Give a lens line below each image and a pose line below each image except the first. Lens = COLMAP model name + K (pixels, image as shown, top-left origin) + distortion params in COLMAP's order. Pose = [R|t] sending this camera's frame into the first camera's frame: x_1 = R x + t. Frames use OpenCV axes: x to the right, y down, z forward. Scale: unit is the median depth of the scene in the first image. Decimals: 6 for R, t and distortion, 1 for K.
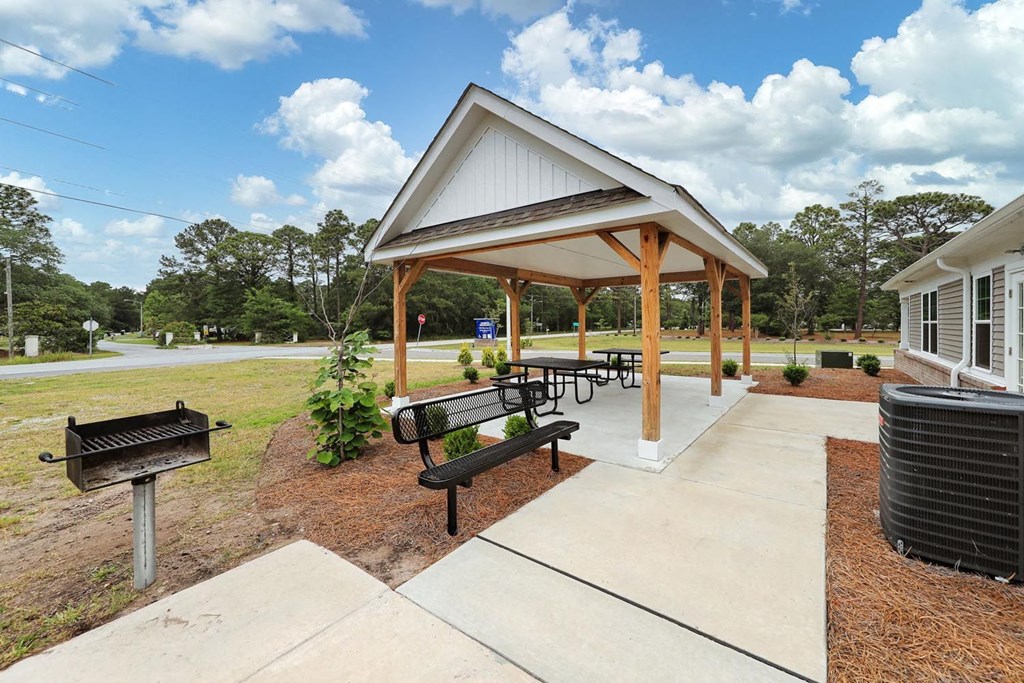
lens RADIAL K [[407.0, 0, 508.0], [0, 407.0, 324.1], [0, 0, 1]] dist [0.003511, -0.000078]
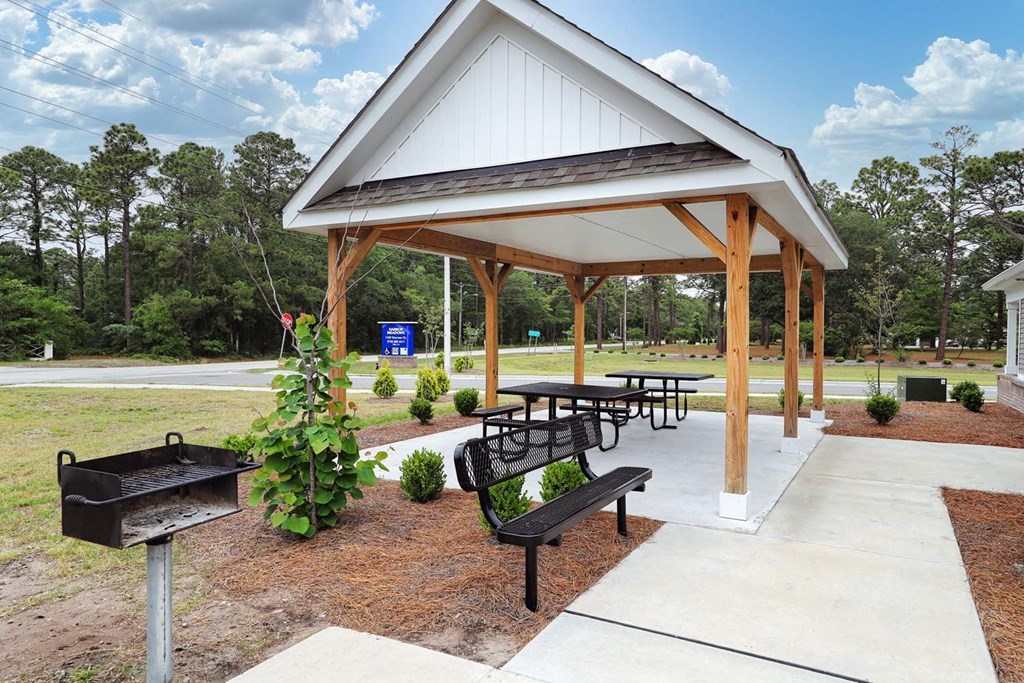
lens RADIAL K [[689.6, 0, 511.8], [0, 689.6, 341.2], [0, 0, 1]] dist [-0.001257, 0.006338]
pose [[0.987564, 0.011525, 0.156795, -0.194924], [-0.013502, 0.999842, 0.011546, 0.003877], [-0.156637, -0.013519, 0.987564, -0.122672]]
